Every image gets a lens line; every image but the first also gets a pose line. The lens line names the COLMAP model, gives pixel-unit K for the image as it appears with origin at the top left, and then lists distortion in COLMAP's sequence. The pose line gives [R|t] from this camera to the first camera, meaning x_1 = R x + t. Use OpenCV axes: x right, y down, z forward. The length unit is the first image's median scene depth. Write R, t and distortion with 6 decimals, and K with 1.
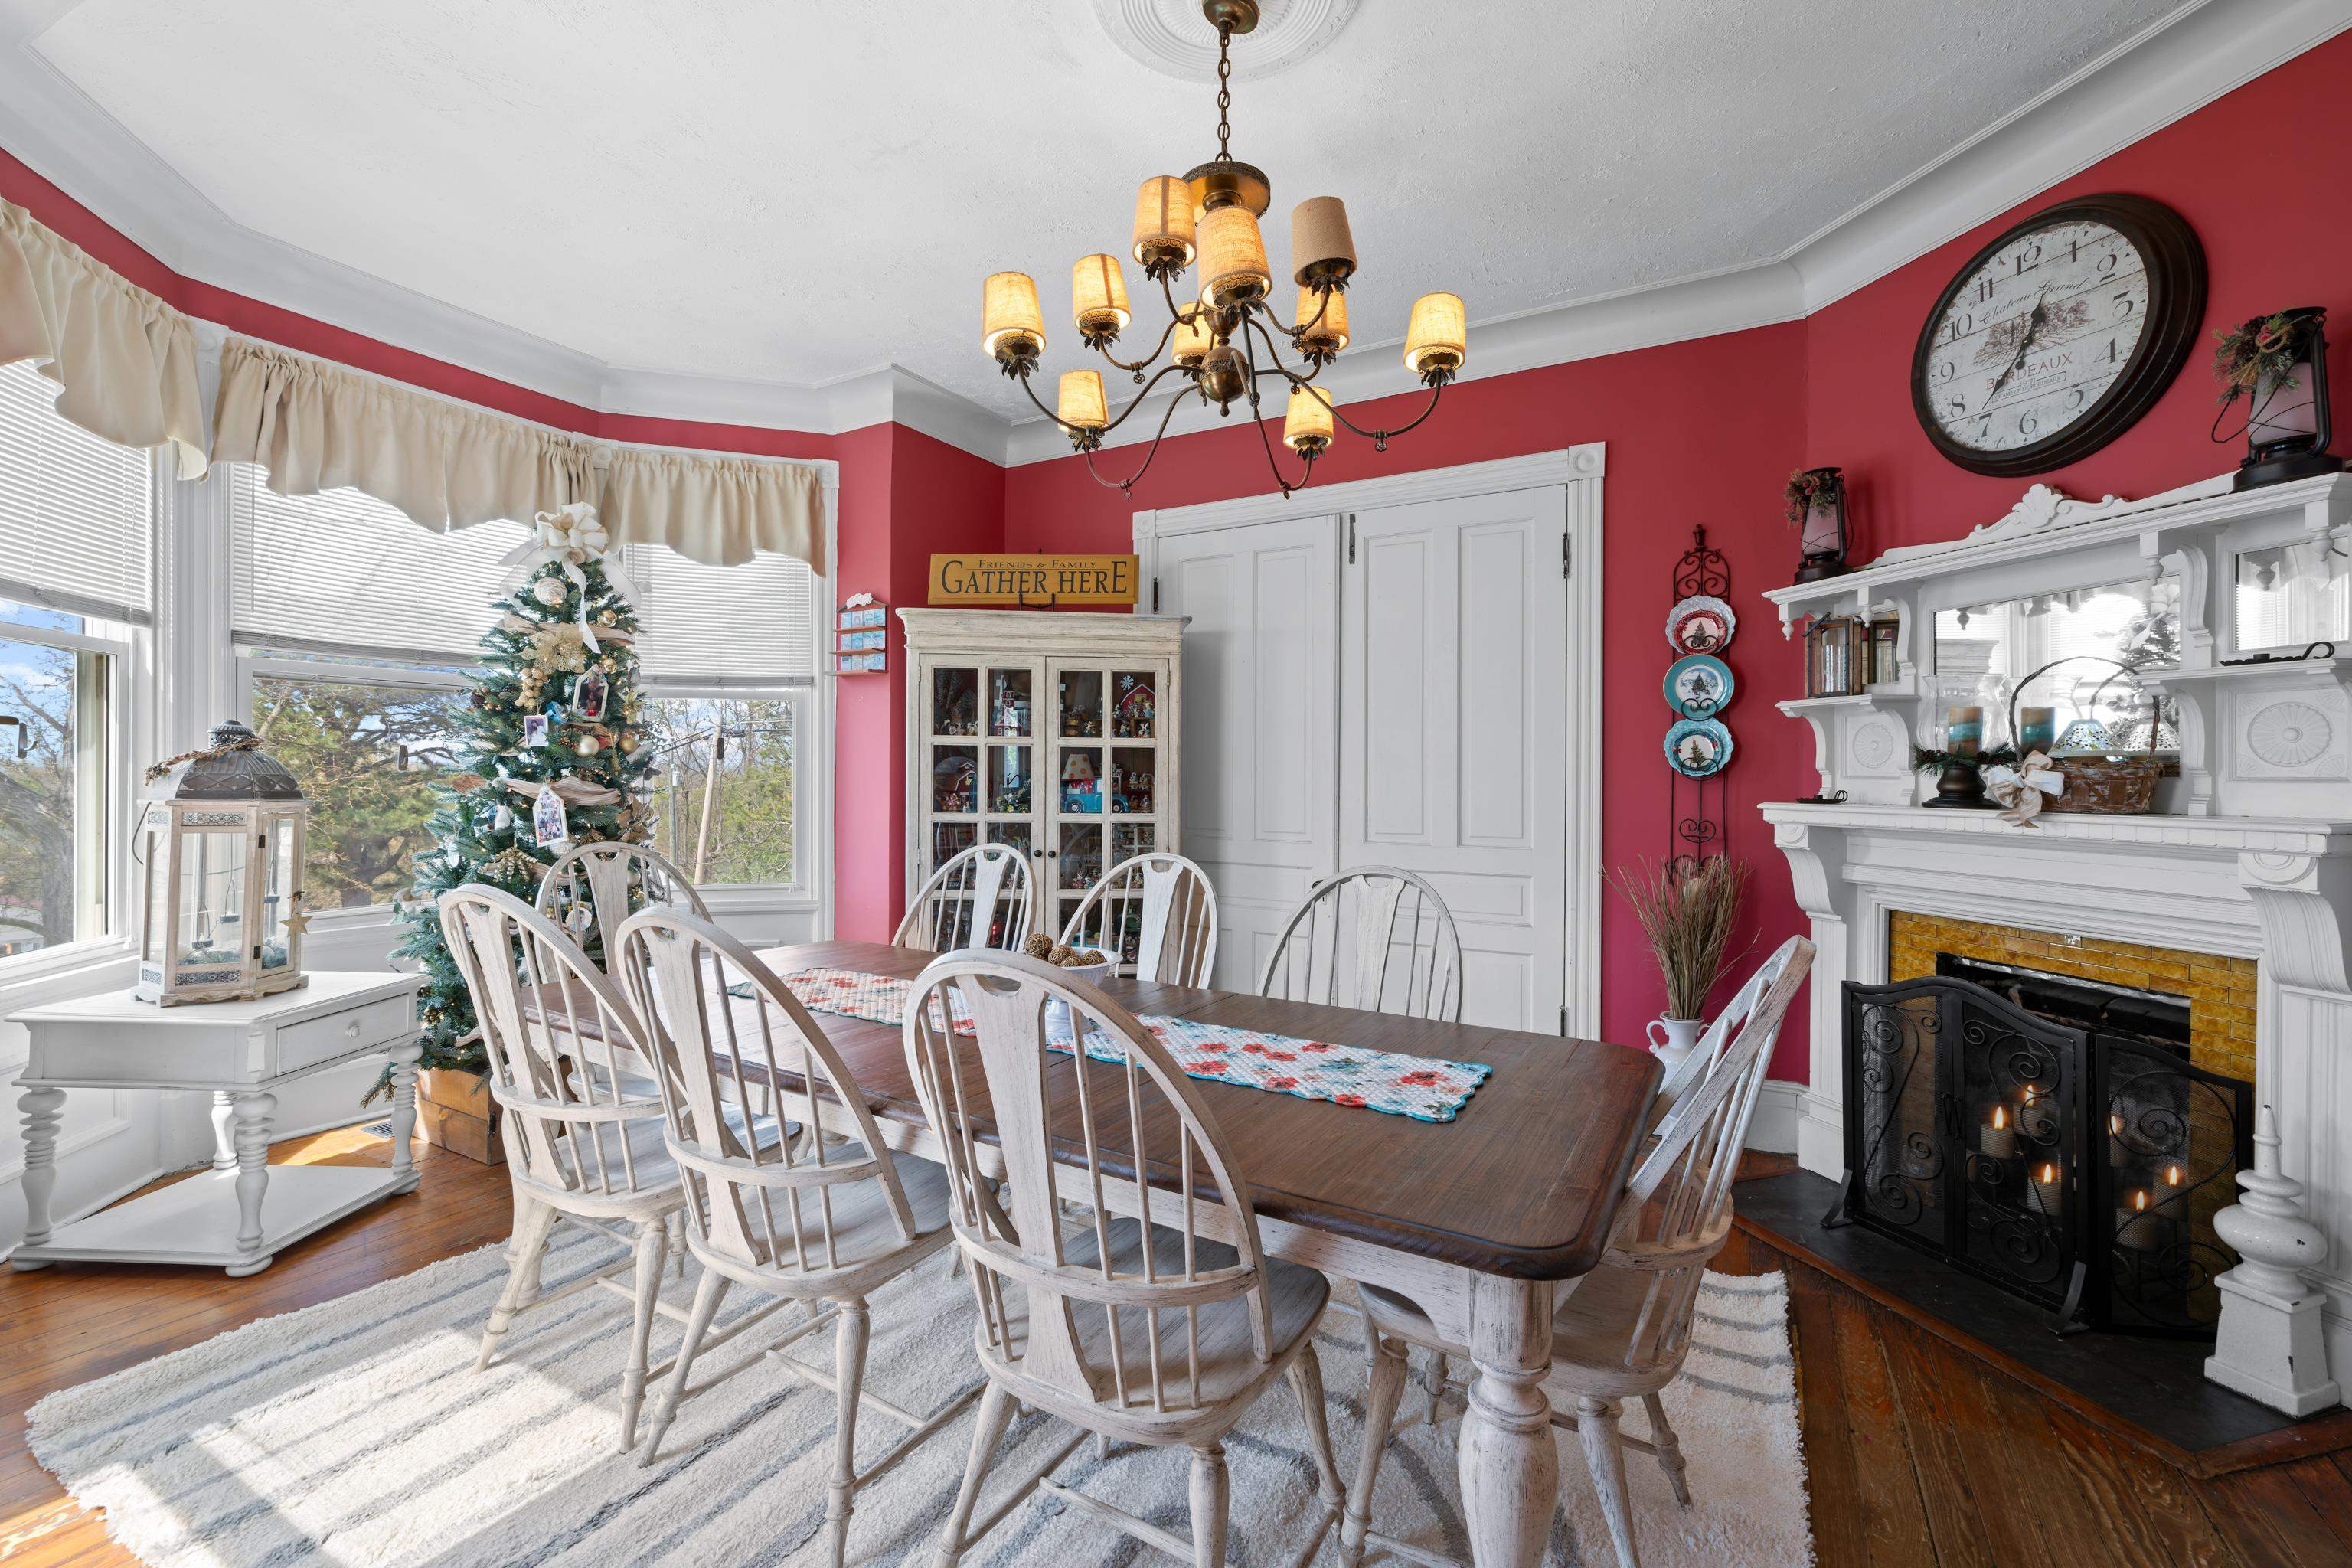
lens RADIAL K [[1000.8, 0, 1183.6], [0, 1000.8, 773.7], [0, 0, 1]] dist [-0.000945, 0.000776]
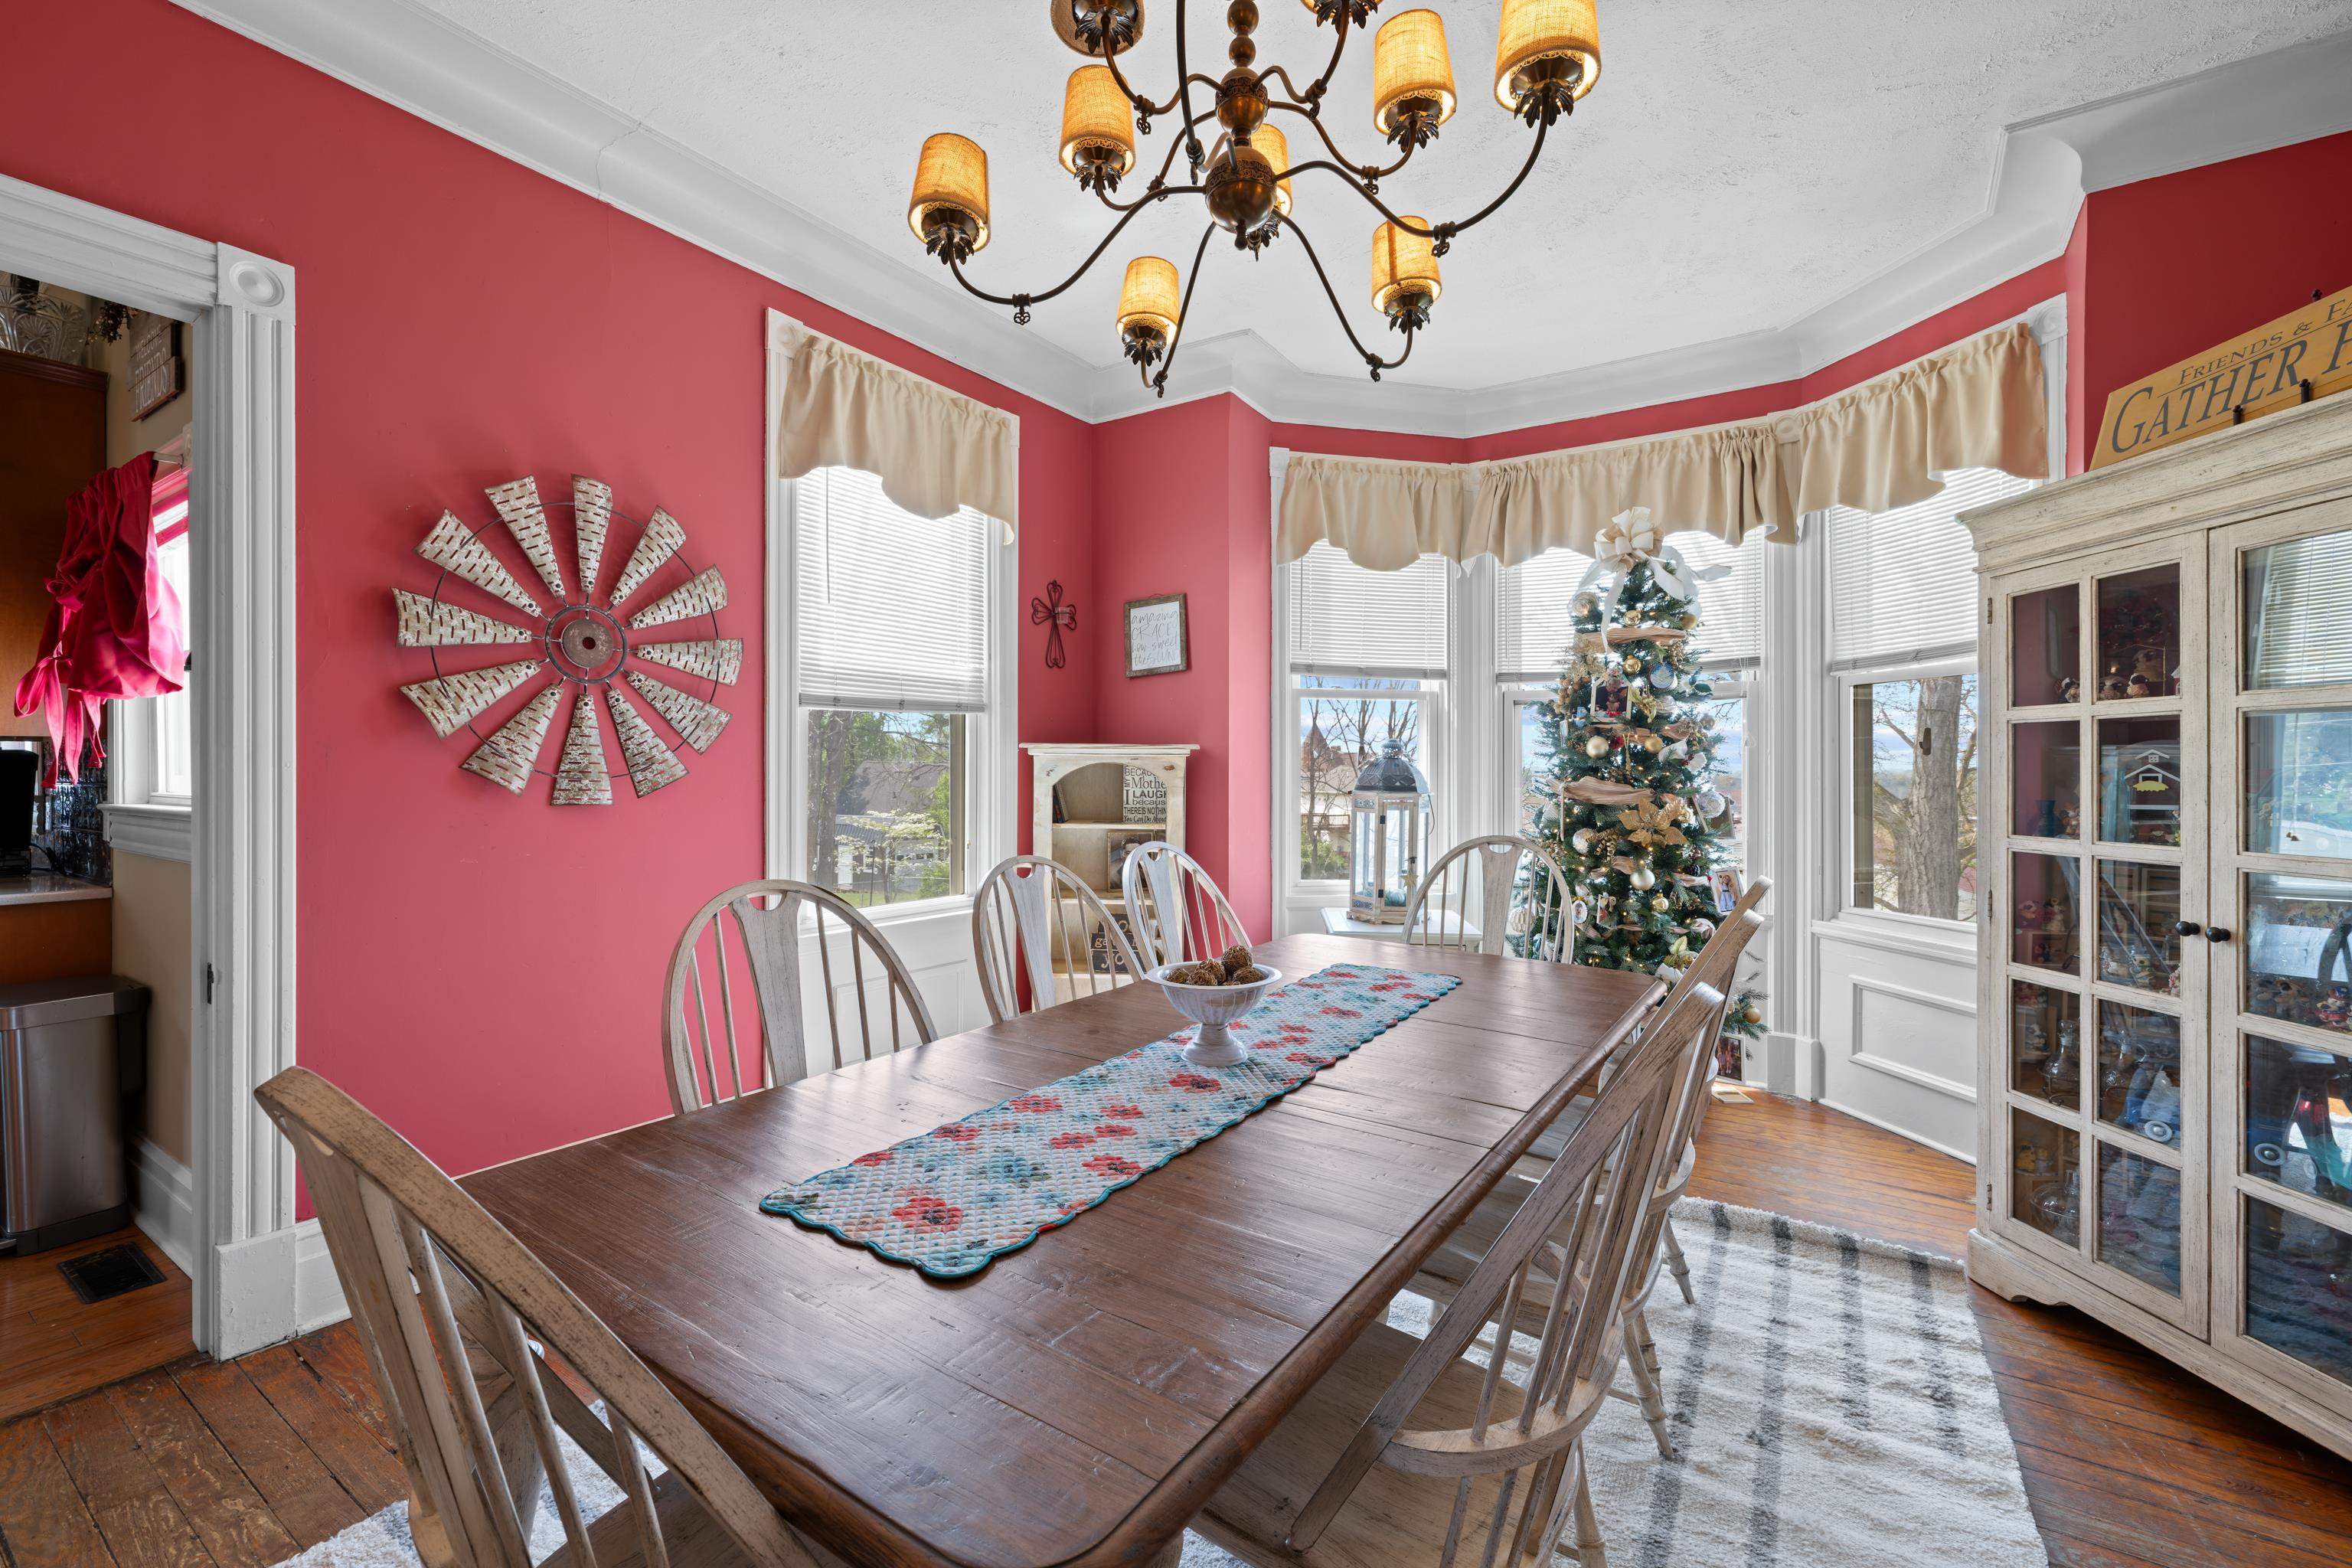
lens RADIAL K [[1000.8, 0, 1182.0], [0, 1000.8, 782.6], [0, 0, 1]] dist [-0.000945, 0.000776]
pose [[-0.063341, -0.000198, -0.997992, 0.446577], [-0.000482, 1.000000, -0.000168, 0.009367], [0.997992, 0.000470, -0.063341, 0.605877]]
